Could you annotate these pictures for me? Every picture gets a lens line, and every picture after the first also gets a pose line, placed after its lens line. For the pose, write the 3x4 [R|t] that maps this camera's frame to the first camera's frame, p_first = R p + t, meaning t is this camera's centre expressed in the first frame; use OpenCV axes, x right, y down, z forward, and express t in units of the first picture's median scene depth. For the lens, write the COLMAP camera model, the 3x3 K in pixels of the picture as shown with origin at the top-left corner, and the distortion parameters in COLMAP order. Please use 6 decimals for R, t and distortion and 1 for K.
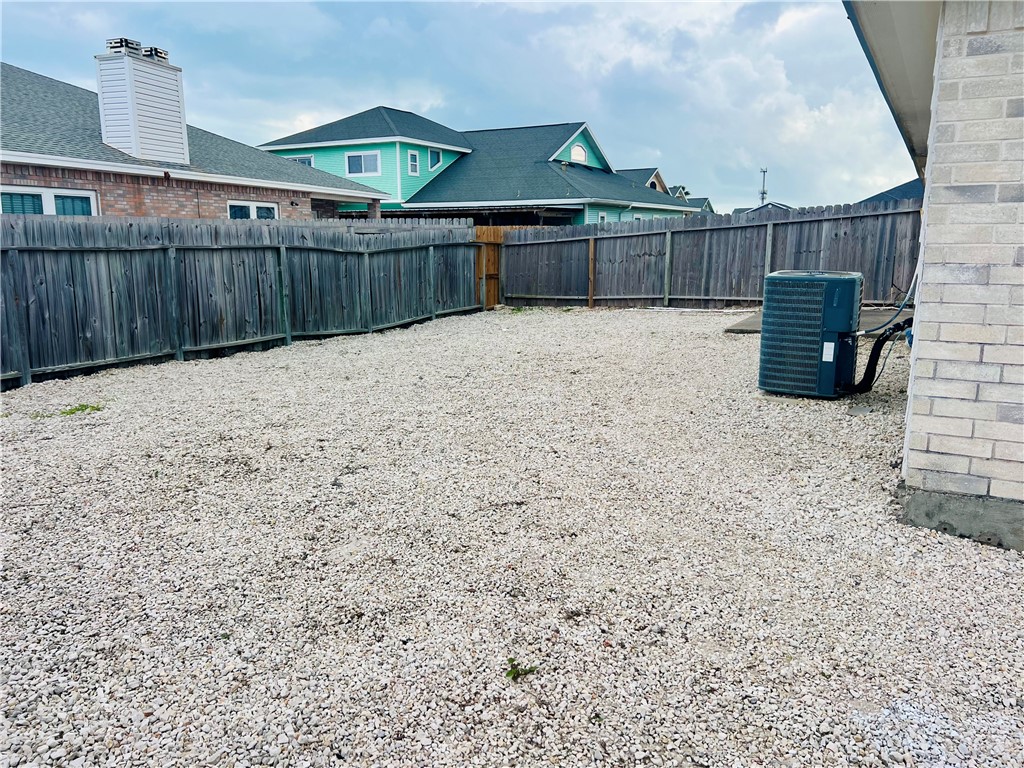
lens RADIAL K [[778.4, 0, 512.0], [0, 778.4, 384.0], [0, 0, 1]] dist [0.086278, -0.117807]
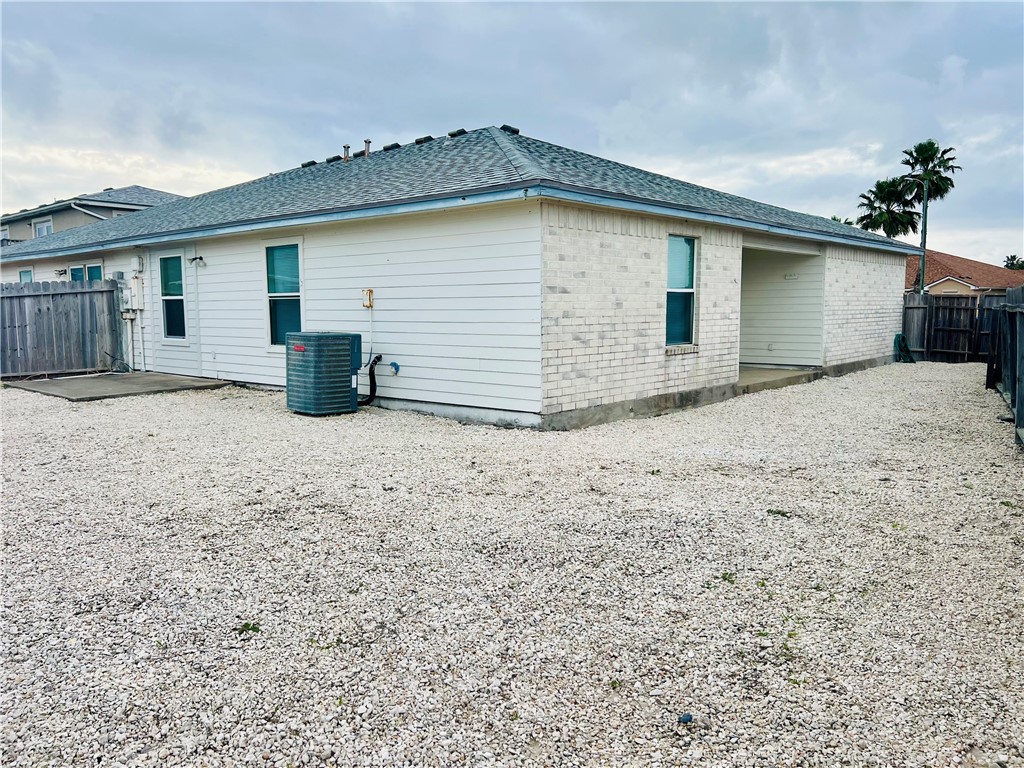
lens RADIAL K [[798.4, 0, 512.0], [0, 798.4, 384.0], [0, 0, 1]] dist [0.134481, -0.135876]
pose [[0.243734, -0.090634, 0.965598, -0.450125], [0.189747, 0.980839, 0.044169, -0.019697], [-0.951099, 0.172453, 0.256262, 0.123723]]
